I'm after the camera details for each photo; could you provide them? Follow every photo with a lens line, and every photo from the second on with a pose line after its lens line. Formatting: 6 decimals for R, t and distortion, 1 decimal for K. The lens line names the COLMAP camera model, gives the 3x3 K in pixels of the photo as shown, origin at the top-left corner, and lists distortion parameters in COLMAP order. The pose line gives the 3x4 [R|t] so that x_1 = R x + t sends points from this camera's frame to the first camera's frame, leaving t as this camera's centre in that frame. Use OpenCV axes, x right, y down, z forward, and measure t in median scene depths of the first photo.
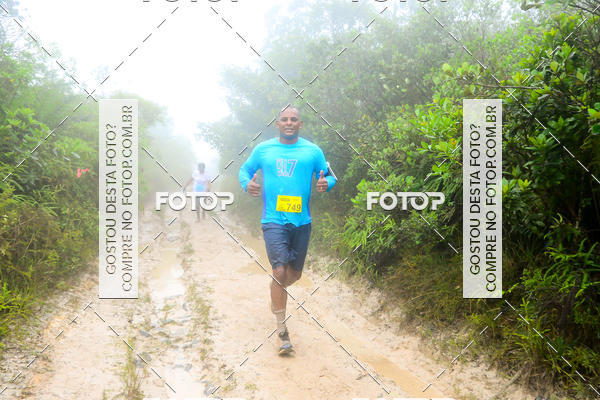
lens RADIAL K [[586.8, 0, 309.0], [0, 586.8, 206.1], [0, 0, 1]] dist [0.002028, 0.000000]
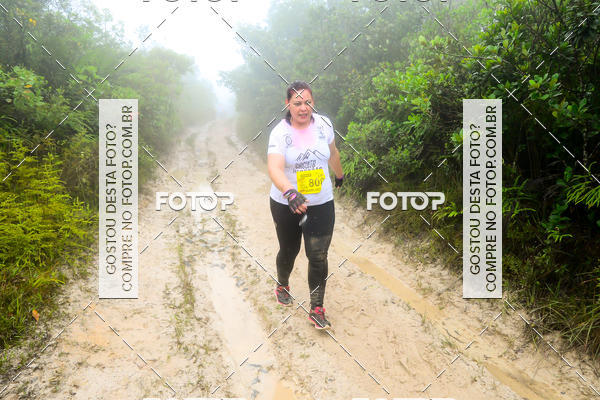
lens RADIAL K [[460.2, 0, 304.6], [0, 460.2, 210.8], [0, 0, 1]] dist [-0.117708, 0.101545]
pose [[0.999970, 0.007374, 0.002452, -0.015825], [-0.007677, 0.986338, 0.164552, -0.021787], [-0.001205, -0.164566, 0.986365, -0.019869]]
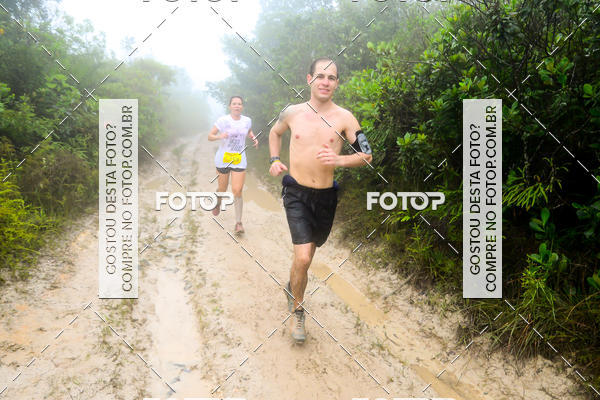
lens RADIAL K [[460.2, 0, 310.2], [0, 460.2, 210.8], [0, 0, 1]] dist [-0.117708, 0.101545]
pose [[0.999955, 0.006233, 0.007127, 0.077250], [-0.007163, 0.990259, 0.139050, -0.010699], [-0.006191, -0.139095, 0.990260, -0.027516]]
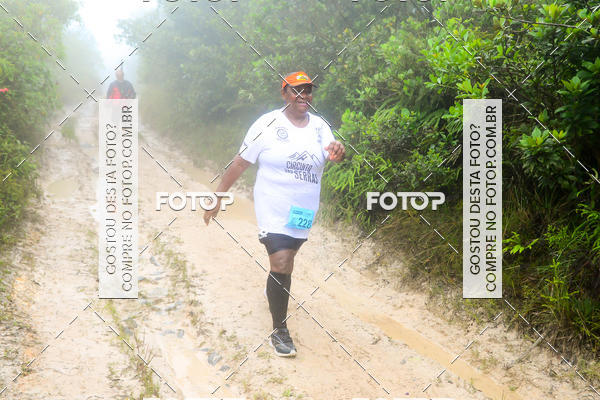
lens RADIAL K [[723.2, 0, 307.7], [0, 723.2, 207.7], [0, 0, 1]] dist [0.045383, 0.000000]
pose [[0.993943, 0.001294, 0.109891, -0.105066], [-0.015074, 0.992084, 0.124665, -0.043303], [-0.108860, -0.125567, 0.986095, -0.067011]]
